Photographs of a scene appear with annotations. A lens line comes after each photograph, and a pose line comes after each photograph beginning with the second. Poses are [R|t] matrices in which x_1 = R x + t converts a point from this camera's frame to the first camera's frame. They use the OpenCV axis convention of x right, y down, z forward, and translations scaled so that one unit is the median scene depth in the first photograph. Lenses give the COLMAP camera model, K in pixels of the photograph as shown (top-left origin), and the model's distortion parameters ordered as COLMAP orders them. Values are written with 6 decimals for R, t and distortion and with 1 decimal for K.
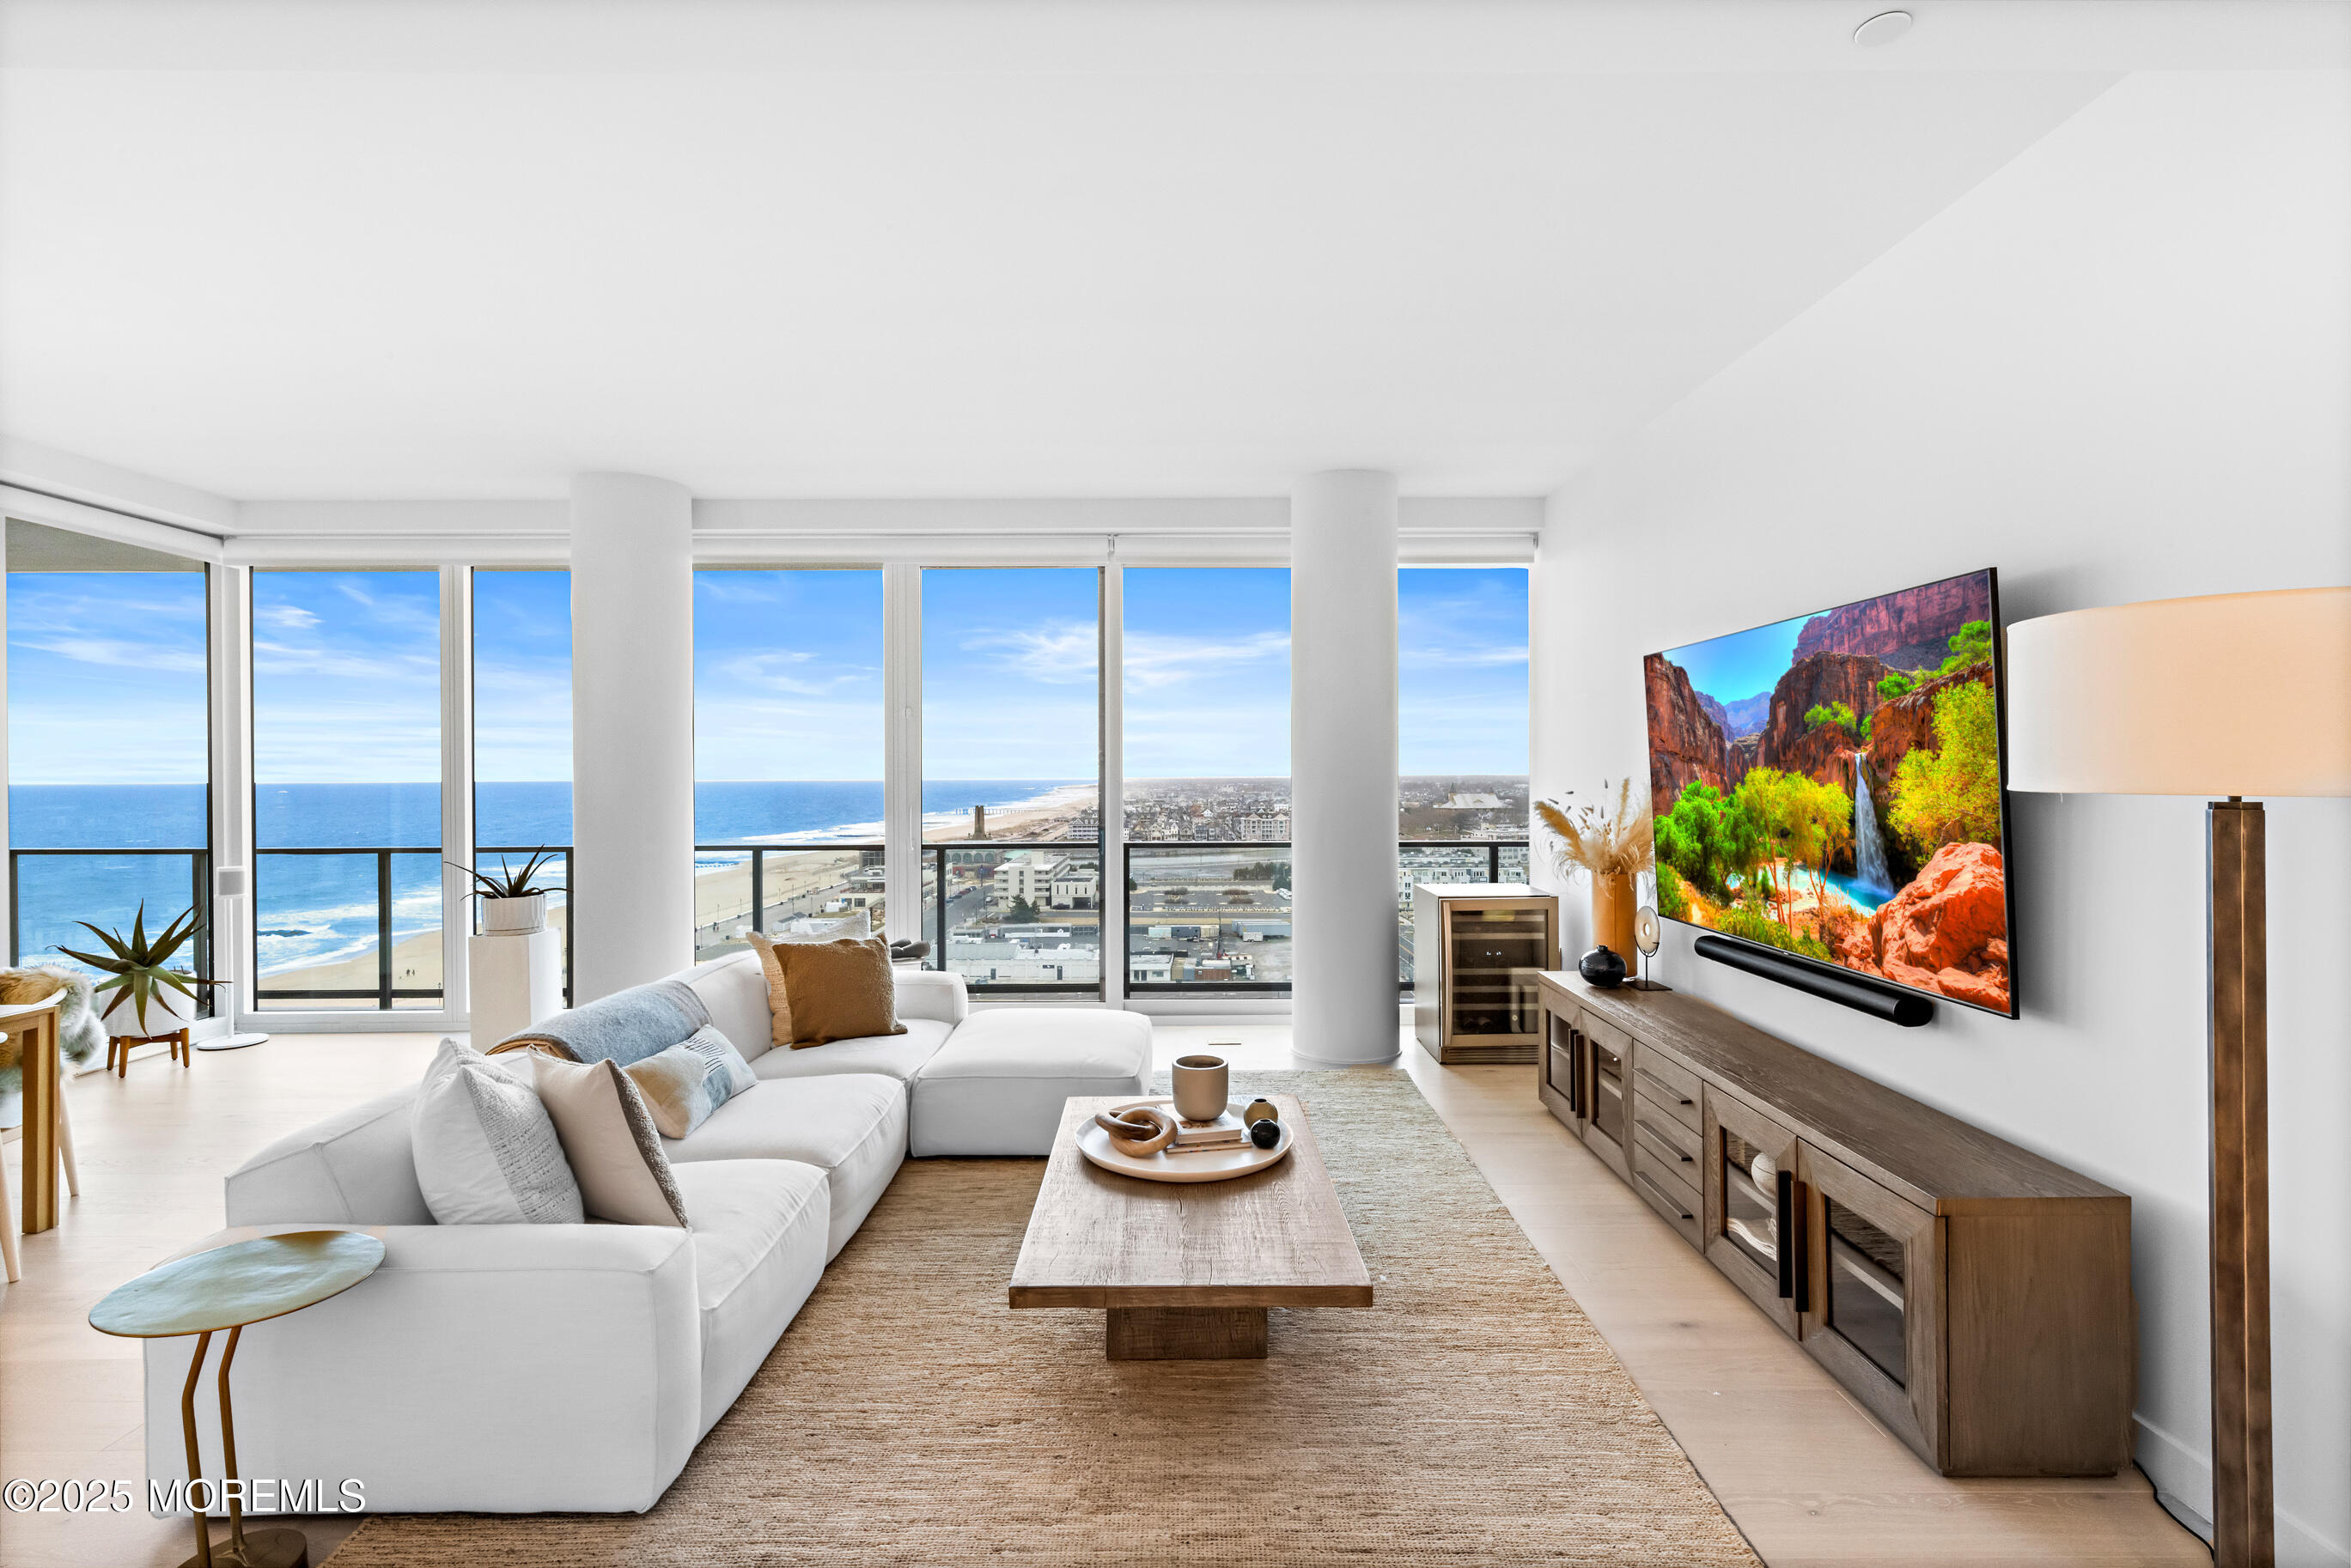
lens RADIAL K [[1095.2, 0, 1175.5], [0, 1095.2, 784.0], [0, 0, 1]] dist [0.007876, 0.000139]
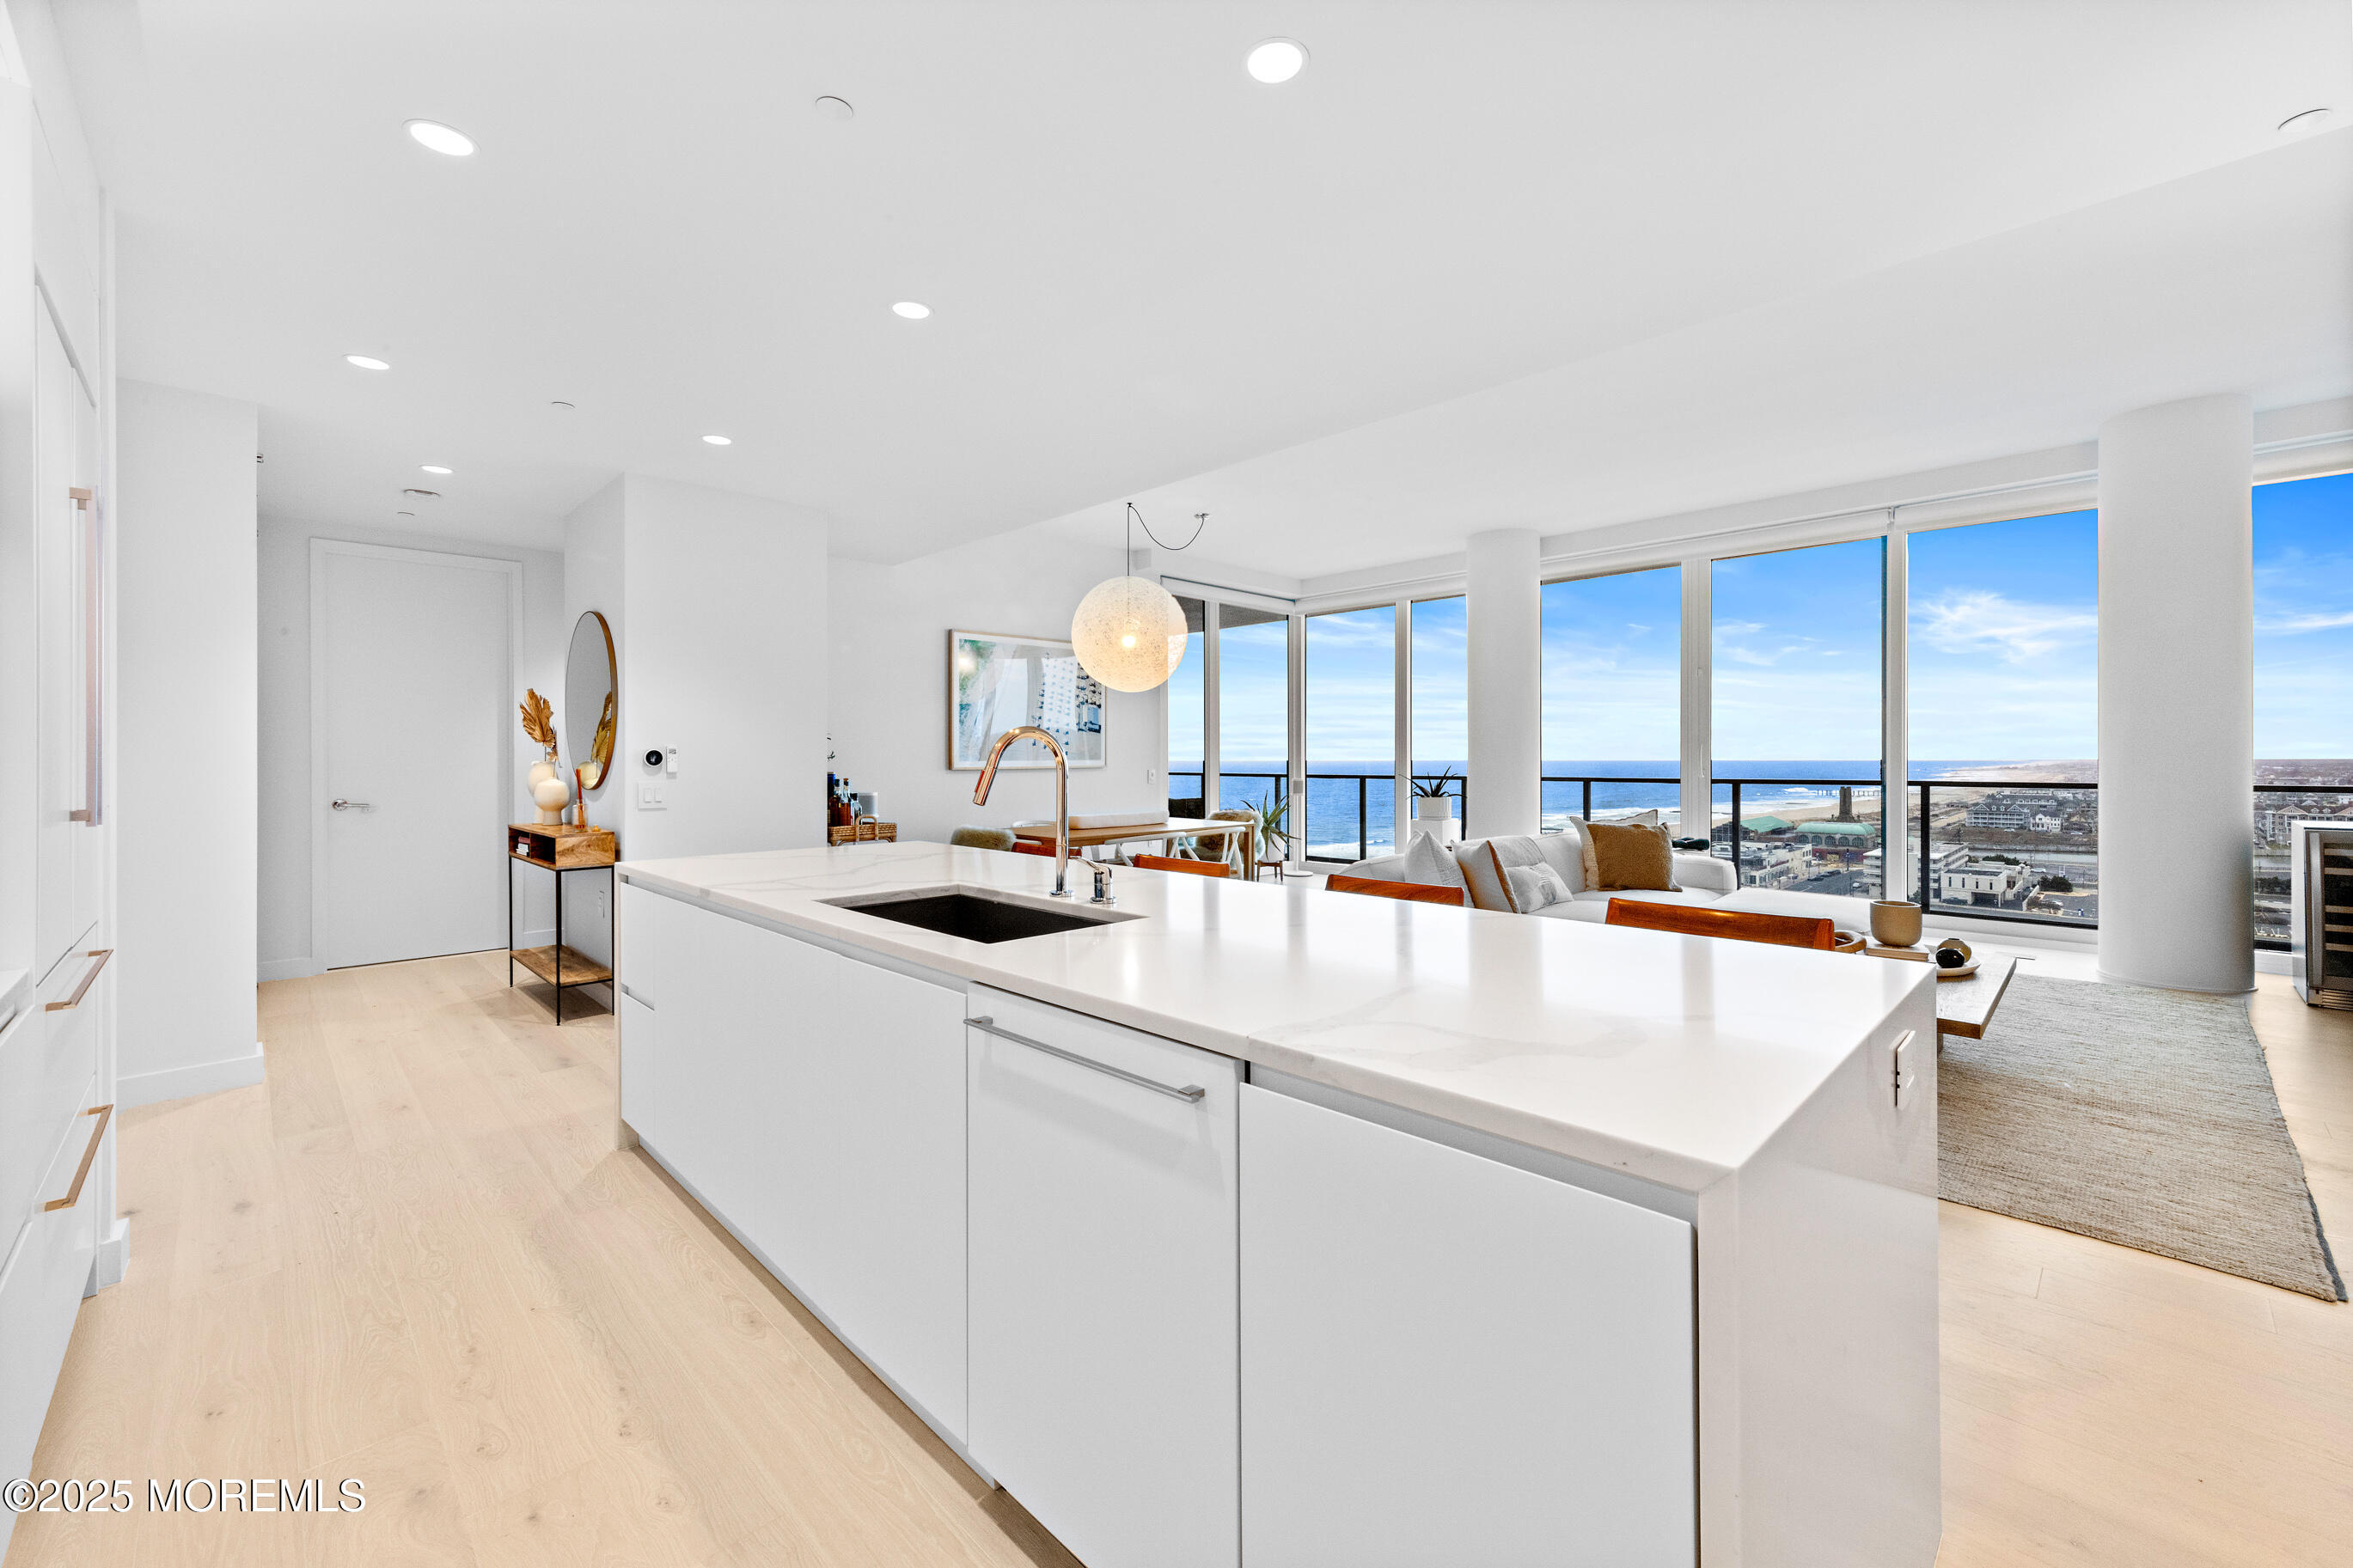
lens RADIAL K [[941.8, 0, 1181.5], [0, 941.8, 772.5], [0, 0, 1]] dist [0.007671, -0.000021]
pose [[0.703879, 0.012473, -0.710210, 0.134861], [-0.005214, 0.999910, 0.012393, 0.048639], [0.710300, -0.005020, 0.703881, -0.262636]]
